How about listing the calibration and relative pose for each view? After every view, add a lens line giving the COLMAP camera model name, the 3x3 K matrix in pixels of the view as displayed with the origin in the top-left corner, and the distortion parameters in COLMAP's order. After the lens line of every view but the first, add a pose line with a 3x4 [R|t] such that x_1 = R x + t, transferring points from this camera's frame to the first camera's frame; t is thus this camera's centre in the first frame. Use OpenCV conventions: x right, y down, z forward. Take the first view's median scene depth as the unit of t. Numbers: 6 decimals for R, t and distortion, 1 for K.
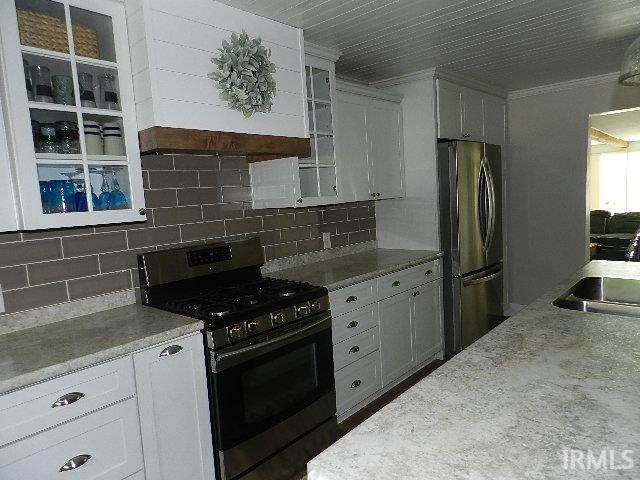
lens RADIAL K [[433.4, 0, 332.6], [0, 433.4, 244.0], [0, 0, 1]] dist [0.027038, -0.002022]
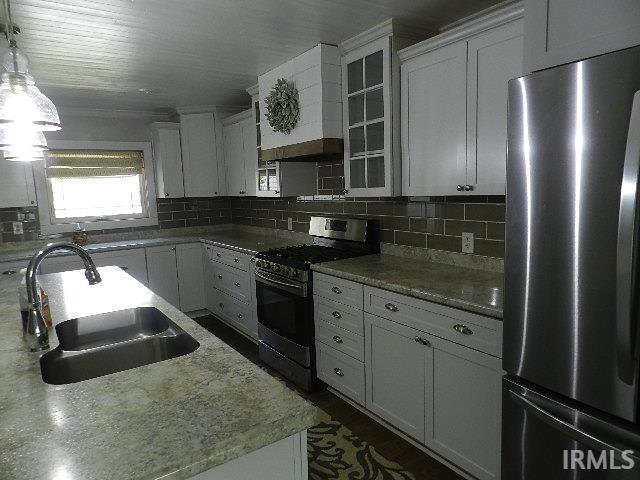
lens RADIAL K [[428.6, 0, 320.0], [0, 428.6, 240.0], [0, 0, 1]] dist [0.015568, -0.003005]
pose [[-0.240563, 0.193544, -0.951141, 1.304381], [-0.057823, 0.975320, 0.213088, -0.269507], [0.968910, 0.106260, -0.223435, 1.546694]]
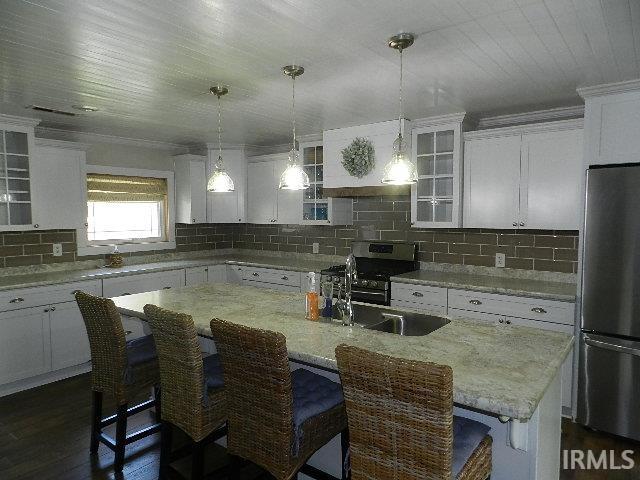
lens RADIAL K [[428.6, 0, 320.0], [0, 428.6, 240.0], [0, 0, 1]] dist [0.015568, -0.003005]
pose [[0.064274, 0.126823, -0.989841, 1.819099], [-0.115851, 0.986133, 0.118826, -0.237875], [0.991185, 0.107037, 0.078075, 0.733658]]
